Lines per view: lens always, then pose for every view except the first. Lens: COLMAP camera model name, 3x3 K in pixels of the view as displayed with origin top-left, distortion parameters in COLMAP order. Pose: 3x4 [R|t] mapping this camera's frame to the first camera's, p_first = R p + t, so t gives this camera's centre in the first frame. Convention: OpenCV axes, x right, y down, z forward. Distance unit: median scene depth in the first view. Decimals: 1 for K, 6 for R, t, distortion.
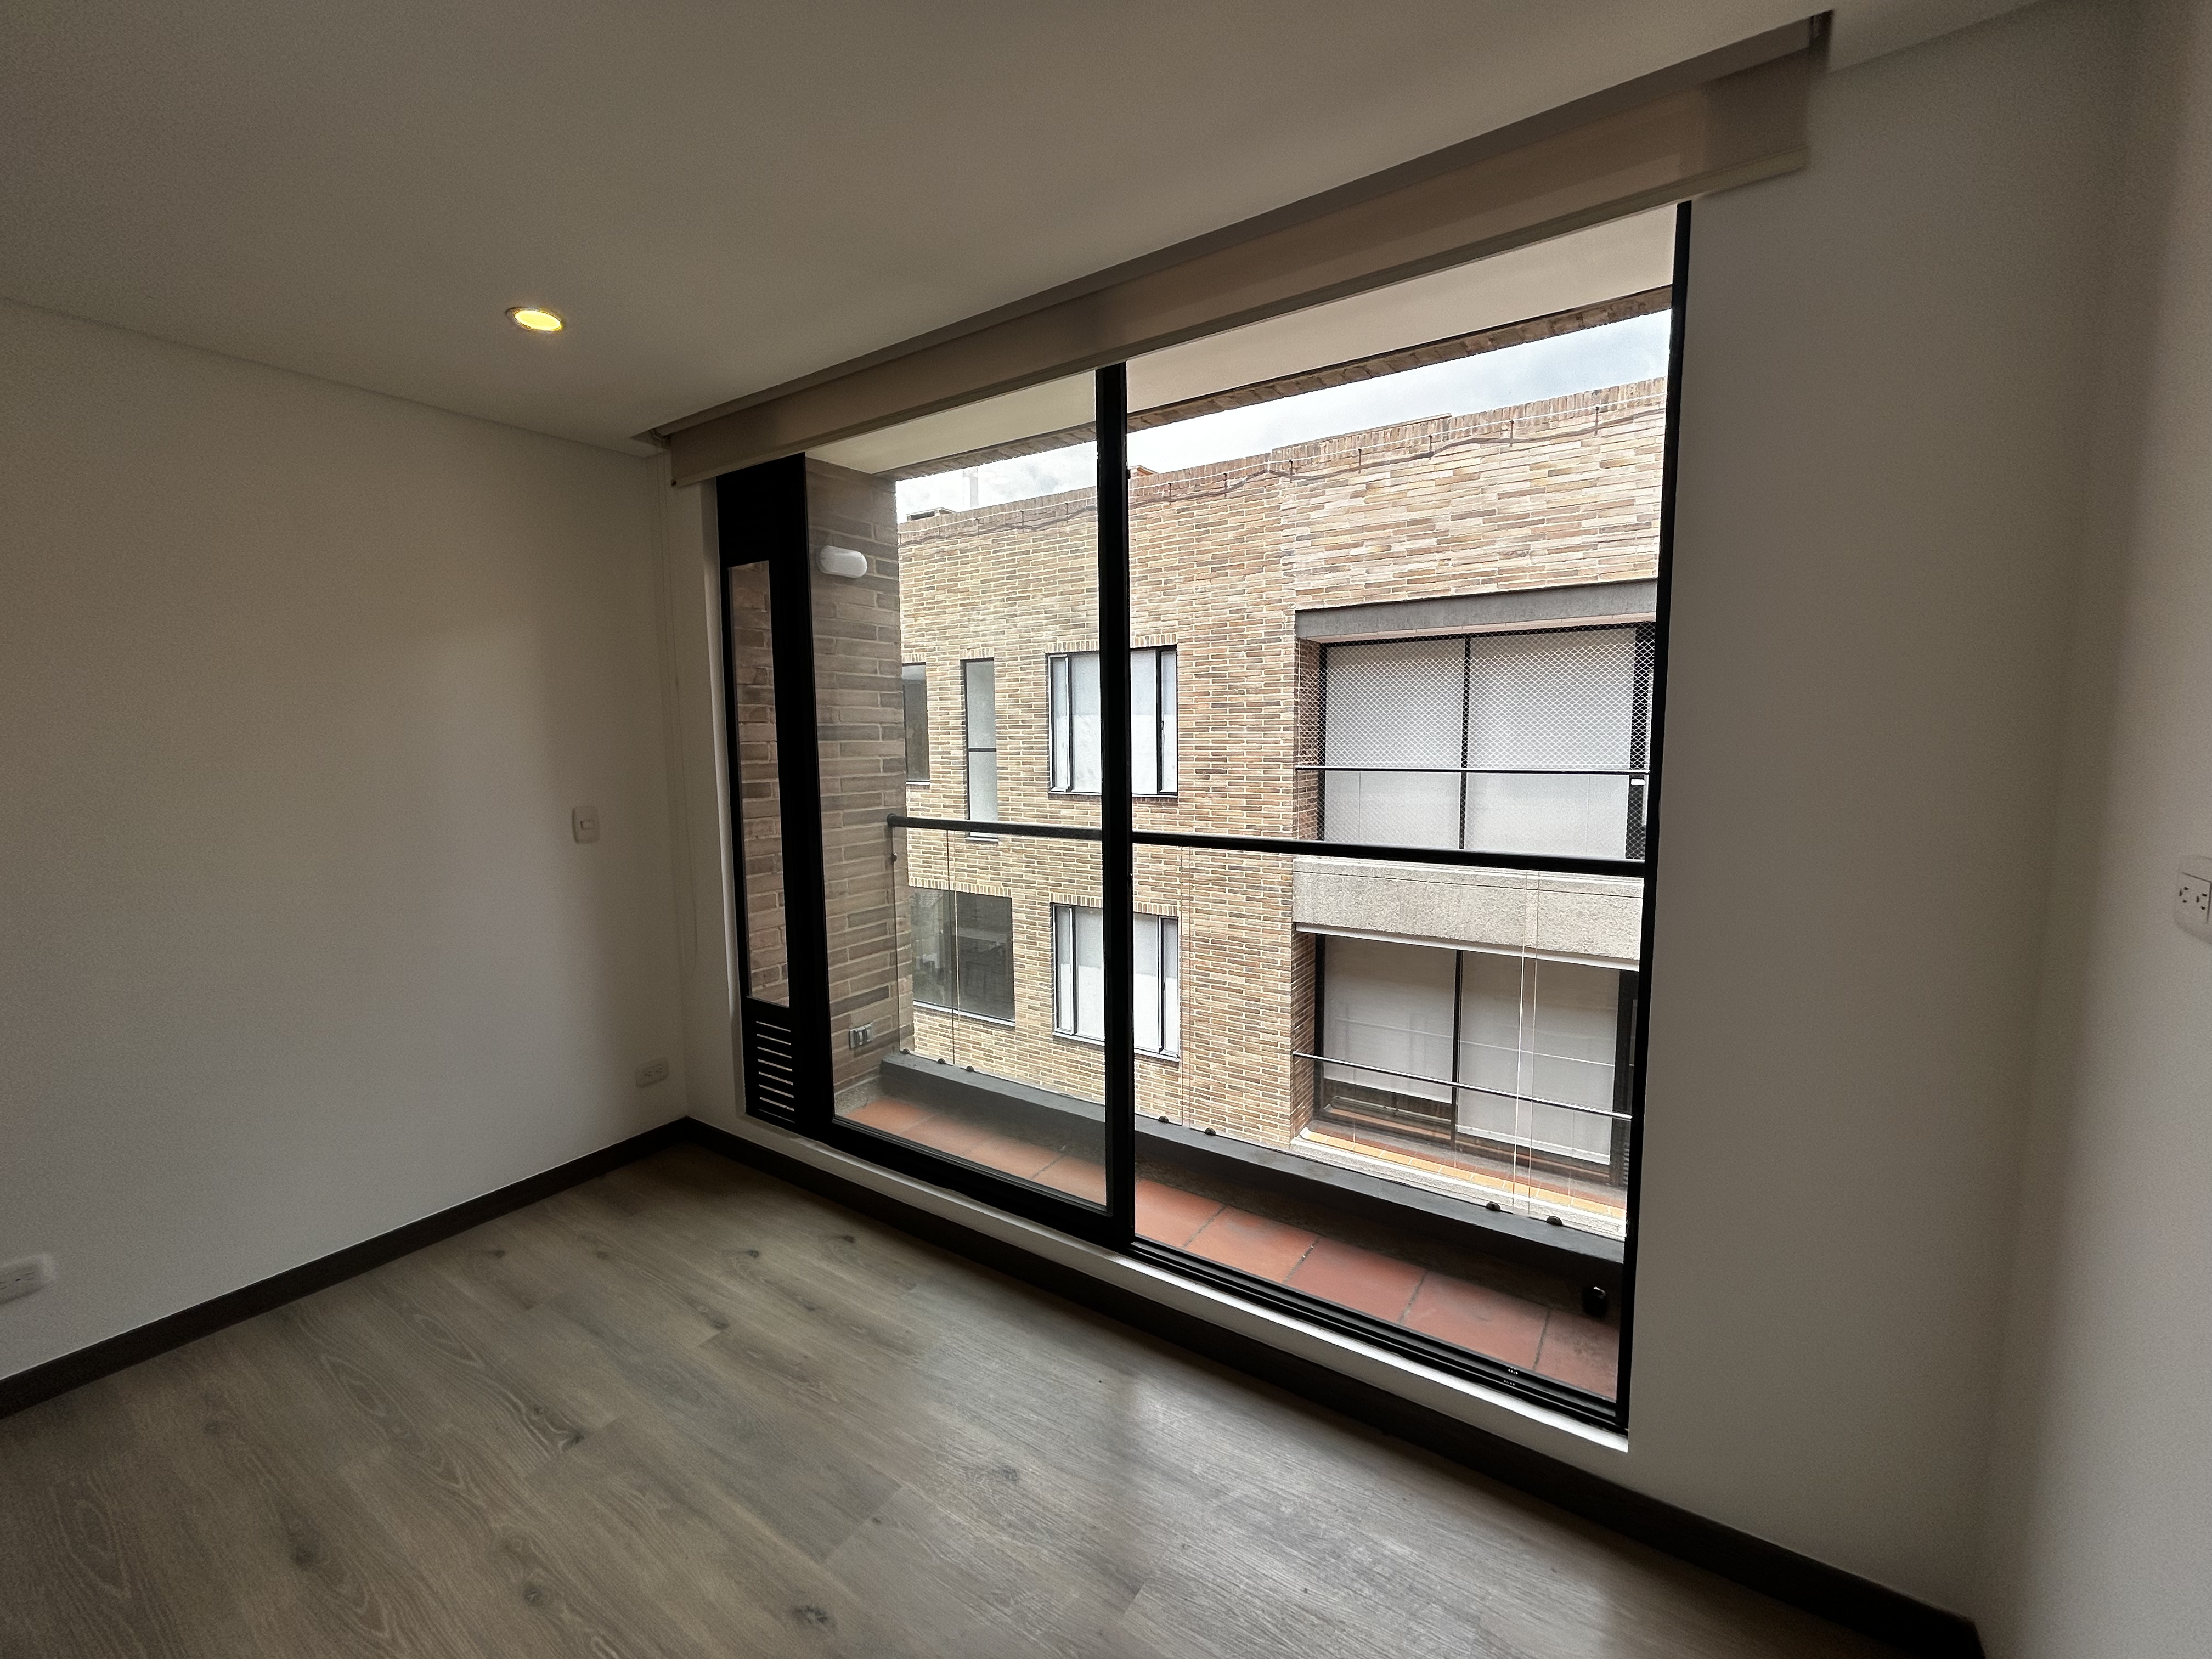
lens RADIAL K [[897.3, 0, 1107.3], [0, 897.3, 827.7], [0, 0, 1]] dist [-0.003378, 0.001255]
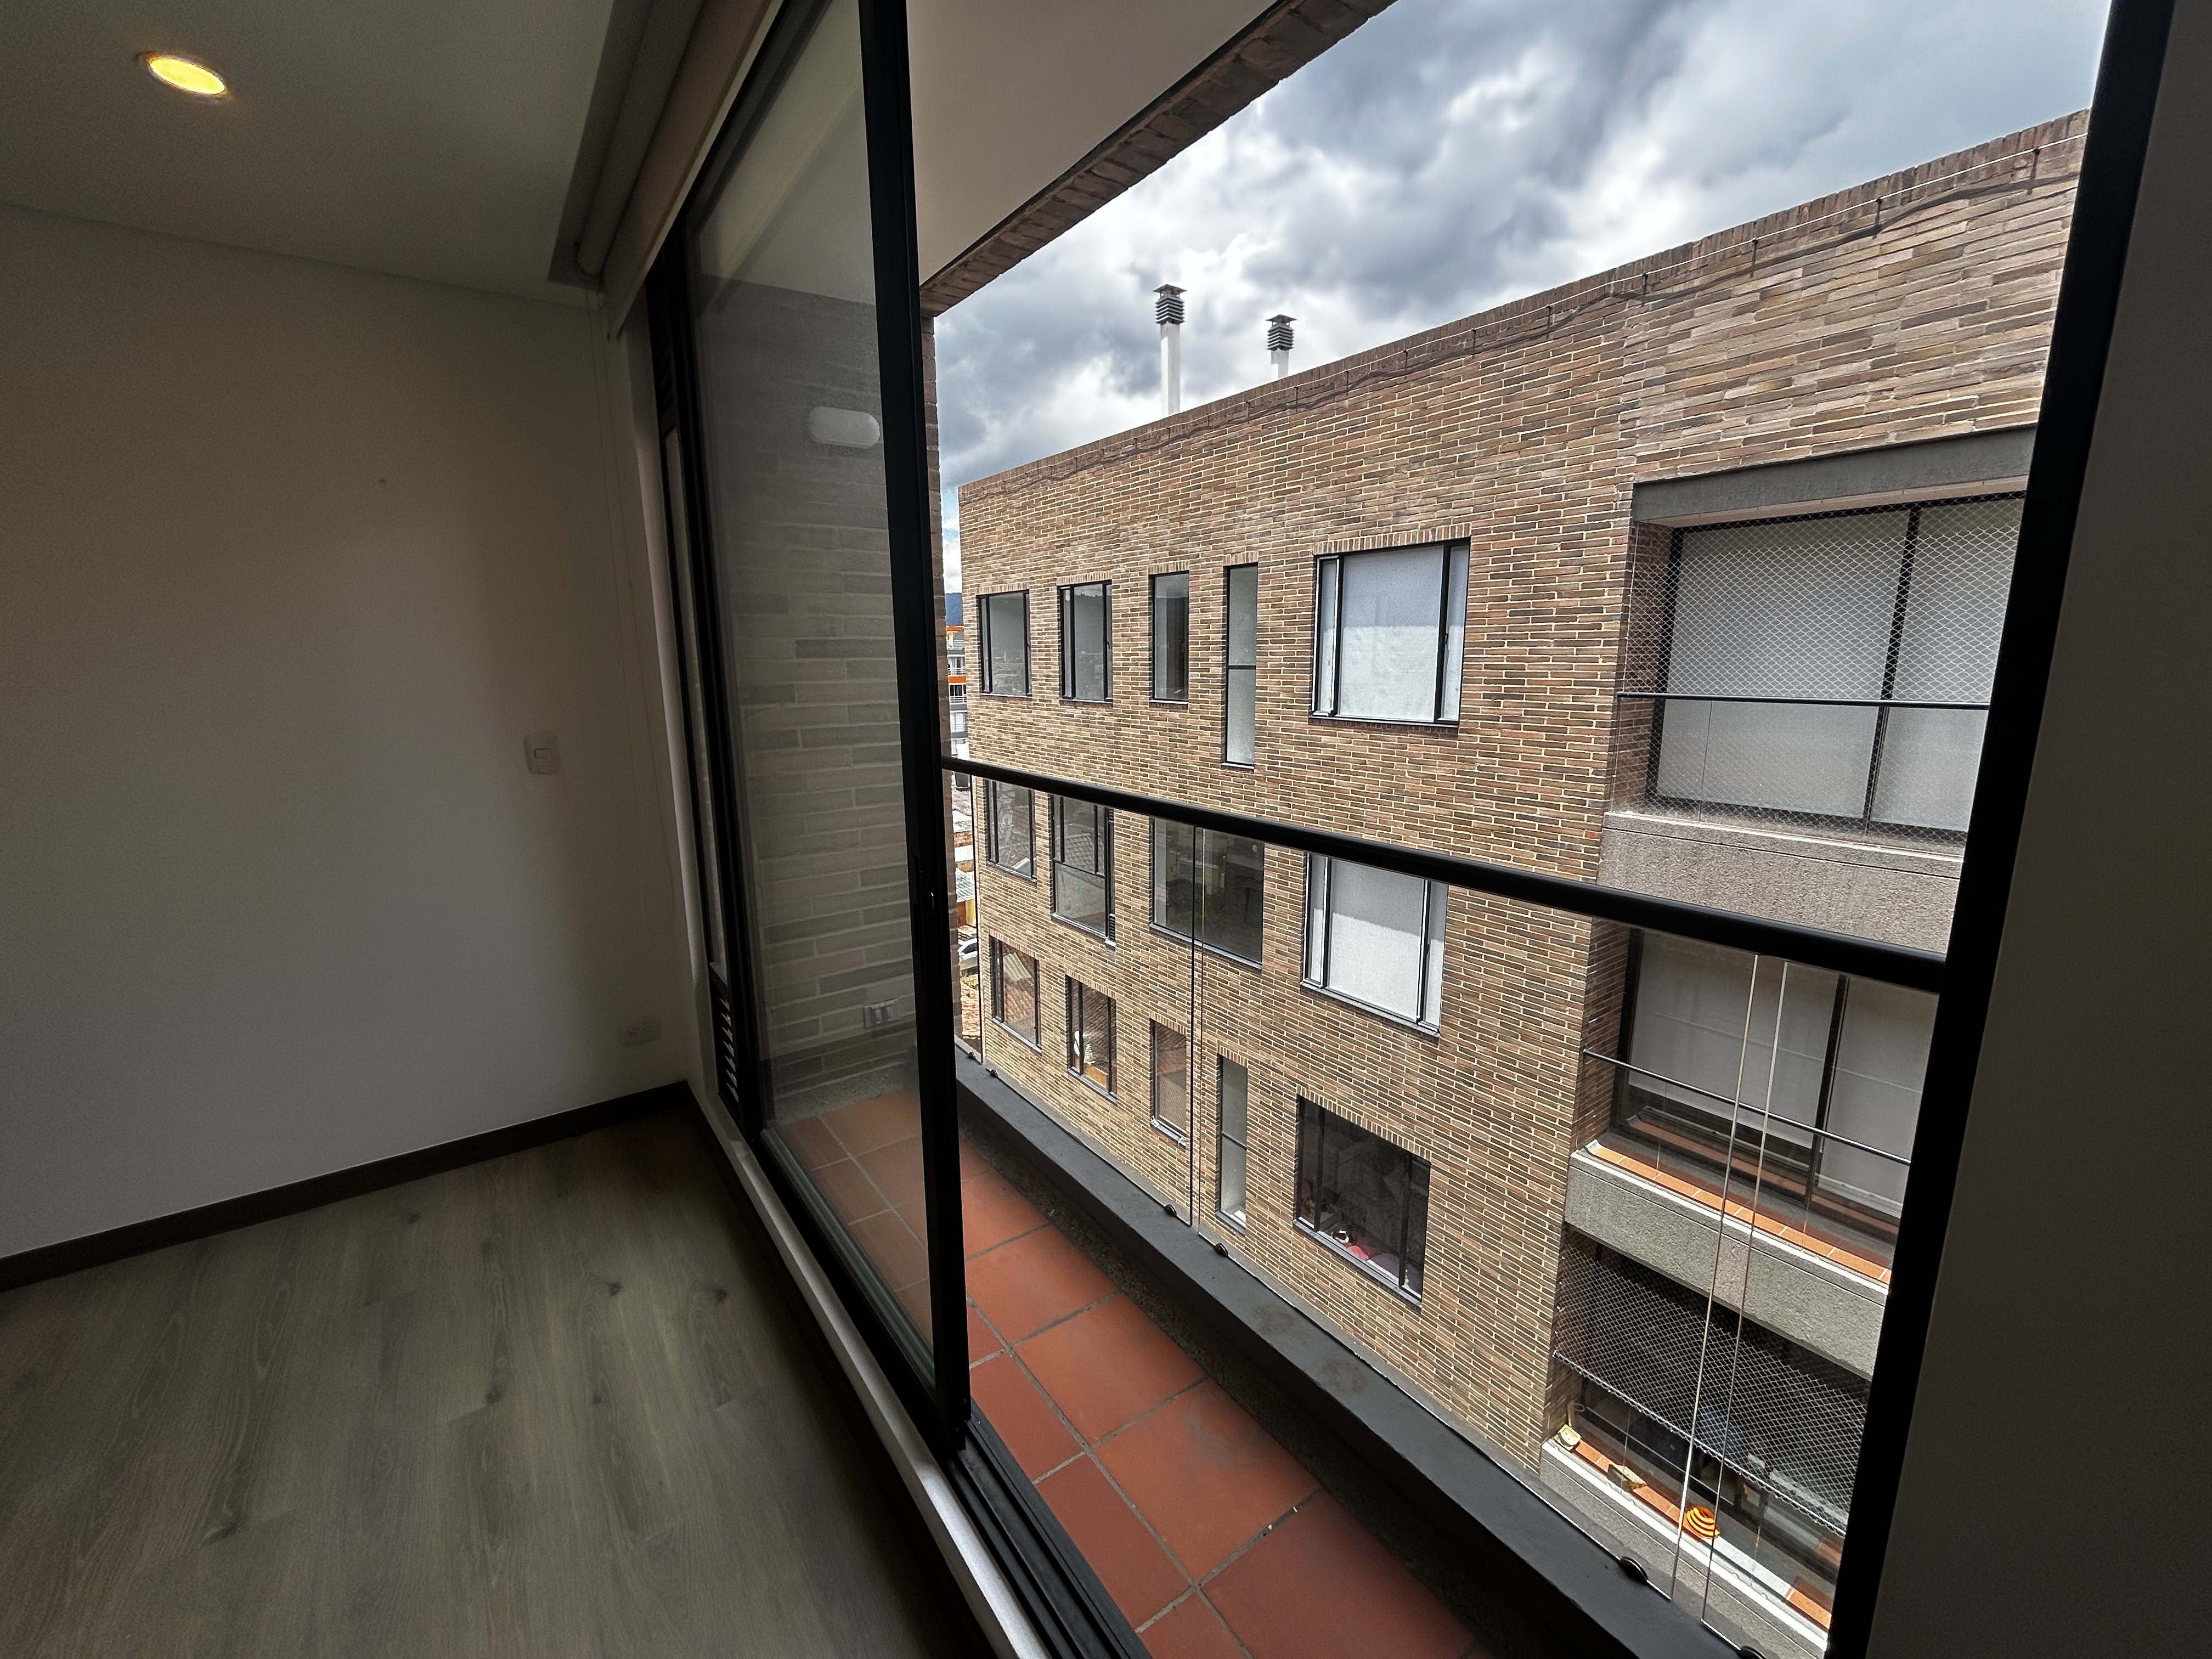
lens RADIAL K [[897.3, 0, 1107.3], [0, 897.3, 827.7], [0, 0, 1]] dist [-0.003378, 0.001255]
pose [[0.933786, 0.070841, -0.350751, 0.081301], [-0.038175, 0.994336, 0.099193, -0.012957], [0.355791, -0.079235, 0.931201, 0.120551]]
